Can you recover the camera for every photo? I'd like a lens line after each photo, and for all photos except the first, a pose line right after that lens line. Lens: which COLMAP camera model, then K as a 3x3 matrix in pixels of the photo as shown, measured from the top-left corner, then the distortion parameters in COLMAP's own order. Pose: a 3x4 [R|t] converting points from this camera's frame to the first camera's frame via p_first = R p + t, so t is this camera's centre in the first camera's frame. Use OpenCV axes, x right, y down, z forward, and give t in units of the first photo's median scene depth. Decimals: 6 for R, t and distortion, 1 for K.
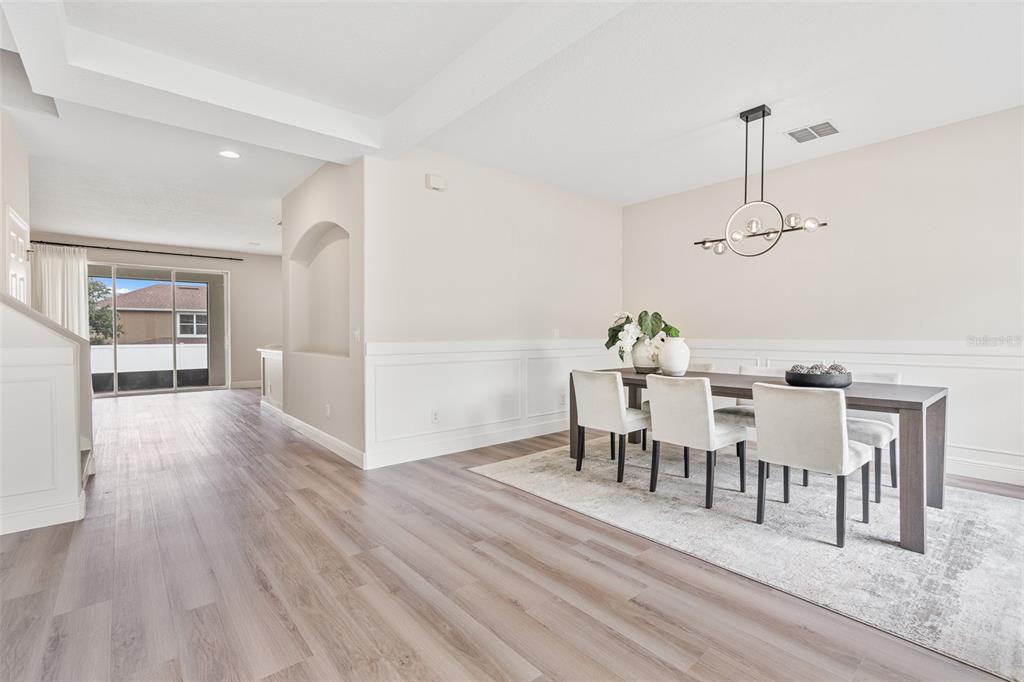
lens RADIAL K [[463.4, 0, 514.4], [0, 463.4, 339.4], [0, 0, 1]] dist [-0.000510, -0.000413]
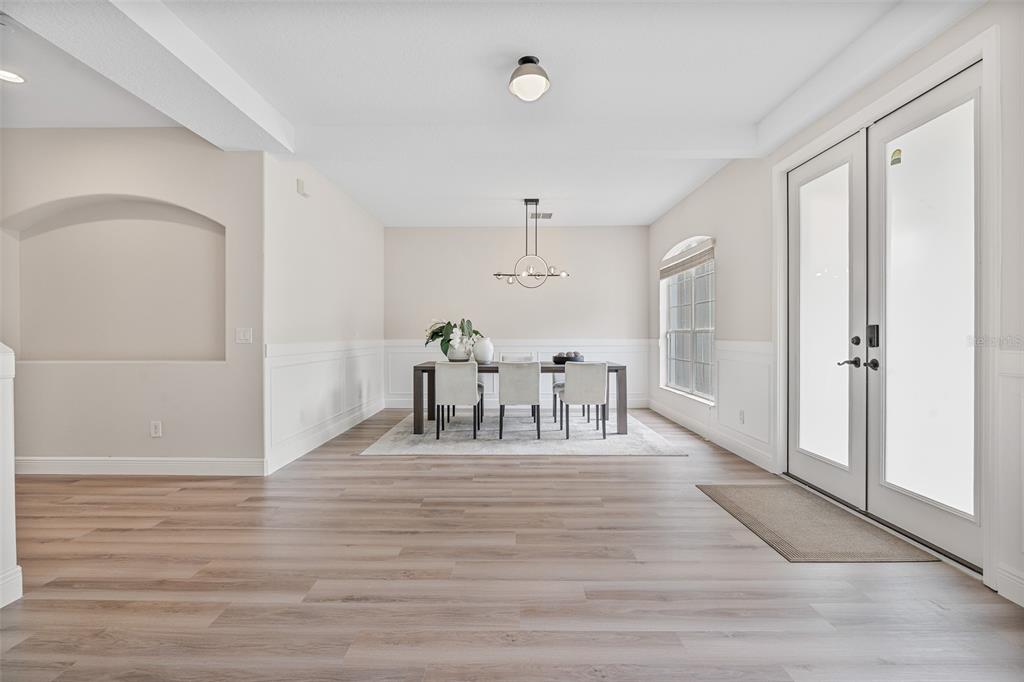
lens RADIAL K [[463.4, 0, 518.5], [0, 463.4, 341.9], [0, 0, 1]] dist [-0.000510, -0.000413]
pose [[0.650127, -0.010403, 0.759754, -0.824834], [0.011467, 0.999927, 0.003879, 0.005132], [-0.759739, 0.006190, 0.650199, -0.036490]]
